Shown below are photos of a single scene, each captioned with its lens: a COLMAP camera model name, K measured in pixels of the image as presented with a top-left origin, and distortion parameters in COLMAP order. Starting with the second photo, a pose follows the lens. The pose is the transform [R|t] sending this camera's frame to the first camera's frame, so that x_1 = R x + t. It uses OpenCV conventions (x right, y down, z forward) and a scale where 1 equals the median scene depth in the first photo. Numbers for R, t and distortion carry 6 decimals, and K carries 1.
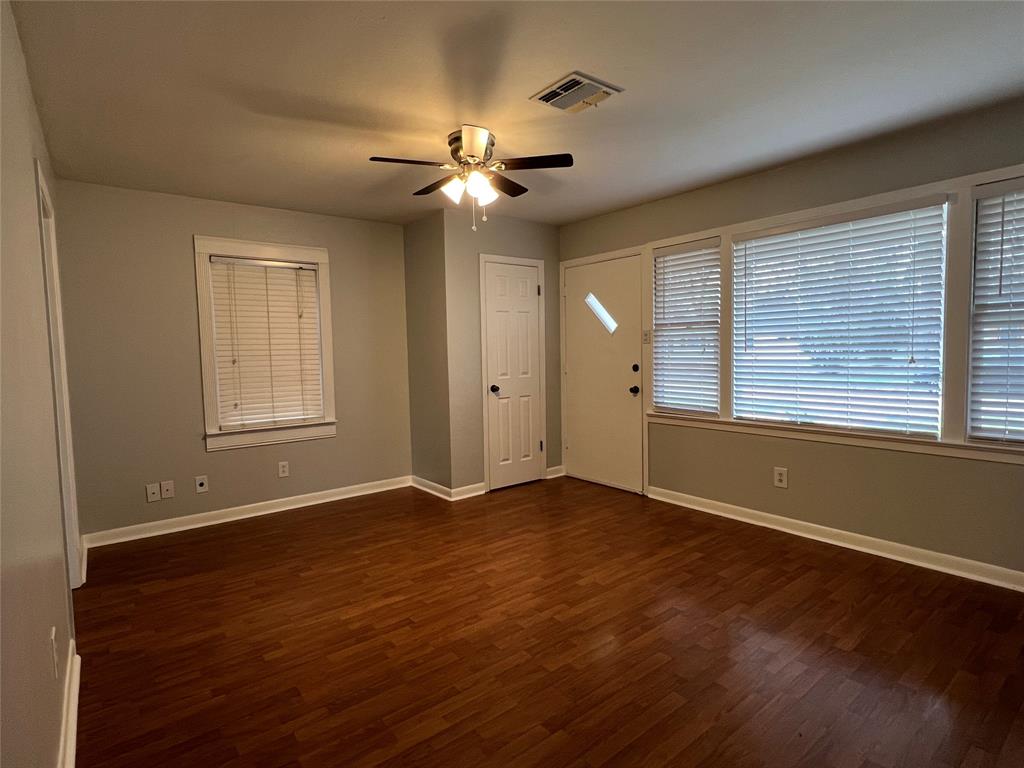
lens RADIAL K [[522.7, 0, 512.1], [0, 522.7, 381.1], [0, 0, 1]] dist [-0.001353, -0.000176]
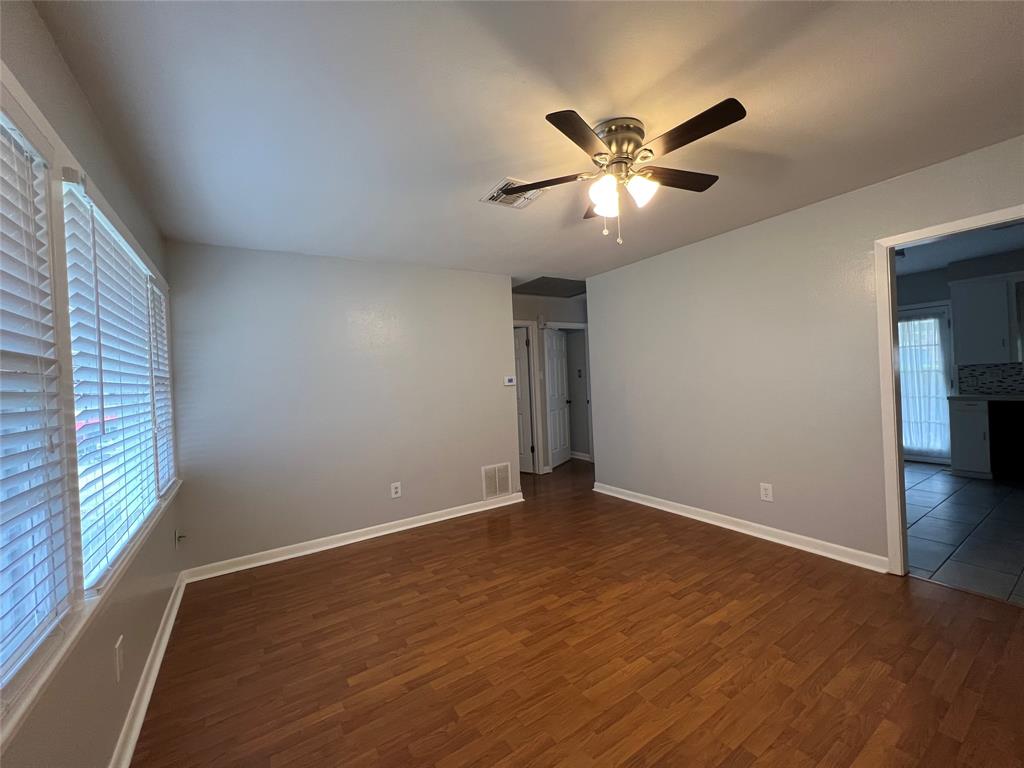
lens RADIAL K [[410.8, 0, 513.8], [0, 410.8, 379.6], [0, 0, 1]] dist [-0.001465, 0.000491]
pose [[-0.993474, 0.070194, 0.089904, 0.053875], [0.076740, 0.994481, 0.071547, -0.136031], [-0.084386, 0.077979, -0.993377, 1.741469]]
